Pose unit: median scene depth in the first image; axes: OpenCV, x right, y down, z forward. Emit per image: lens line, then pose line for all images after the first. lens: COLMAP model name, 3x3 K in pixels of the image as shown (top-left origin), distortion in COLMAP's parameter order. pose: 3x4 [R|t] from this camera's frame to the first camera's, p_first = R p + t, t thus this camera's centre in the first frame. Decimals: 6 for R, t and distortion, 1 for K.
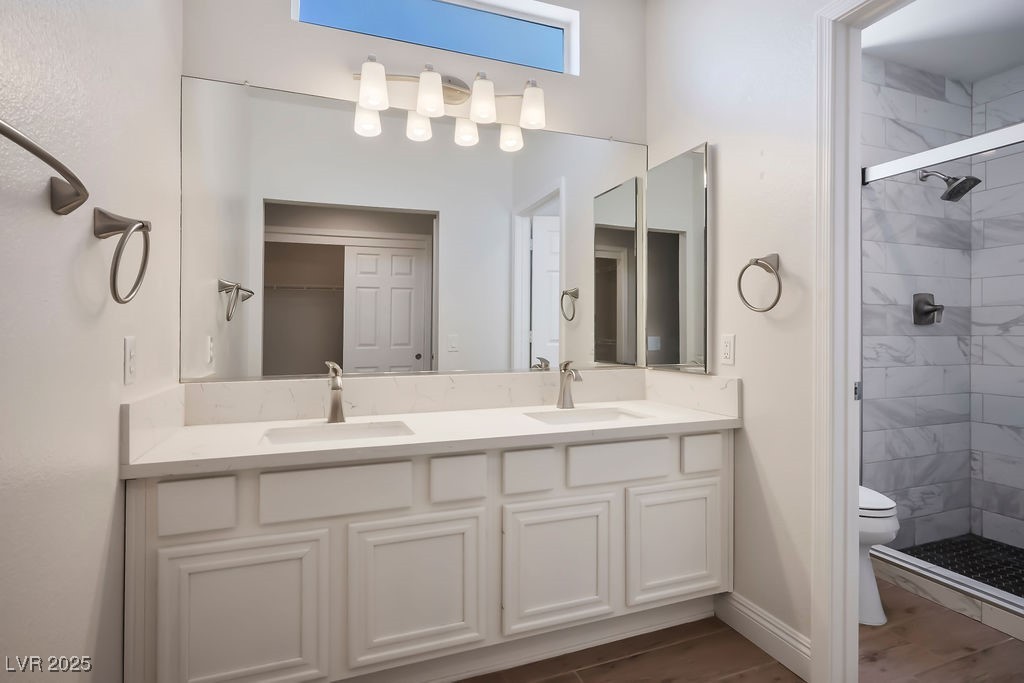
lens RADIAL K [[516.2, 0, 510.2], [0, 516.2, 331.1], [0, 0, 1]] dist [0.001253, 0.000991]
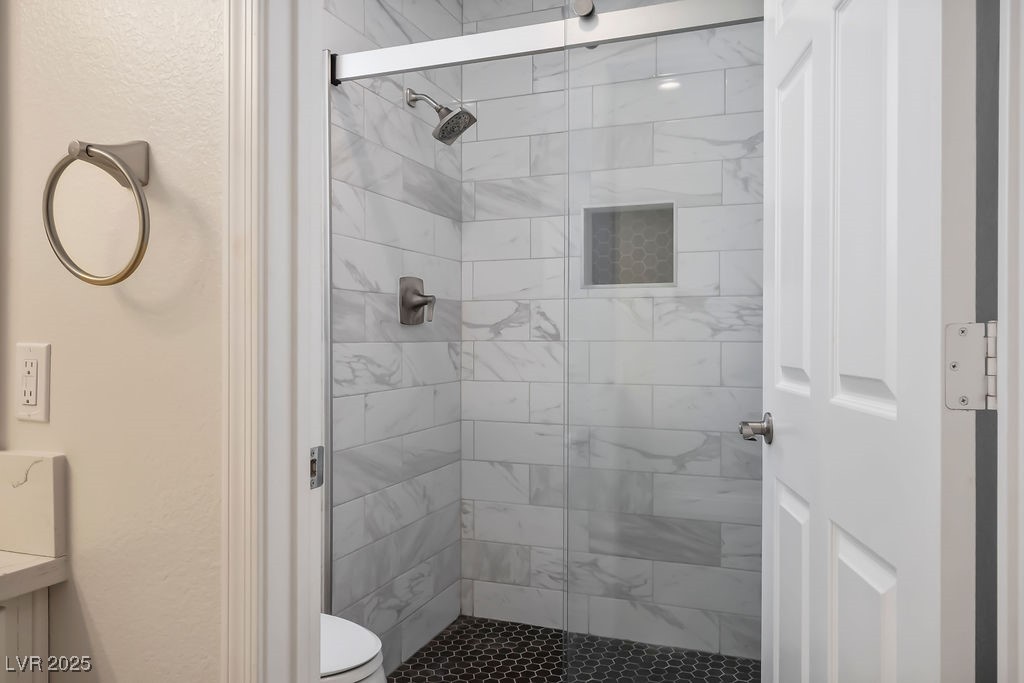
lens RADIAL K [[744.5, 0, 512.0], [0, 744.5, 341.5], [0, 0, 1]] dist [-0.007630, -0.000773]
pose [[0.677035, -0.006500, 0.735922, 0.190590], [-0.001018, 0.999952, 0.009769, -0.000489], [-0.735950, -0.007363, 0.676996, 0.267399]]
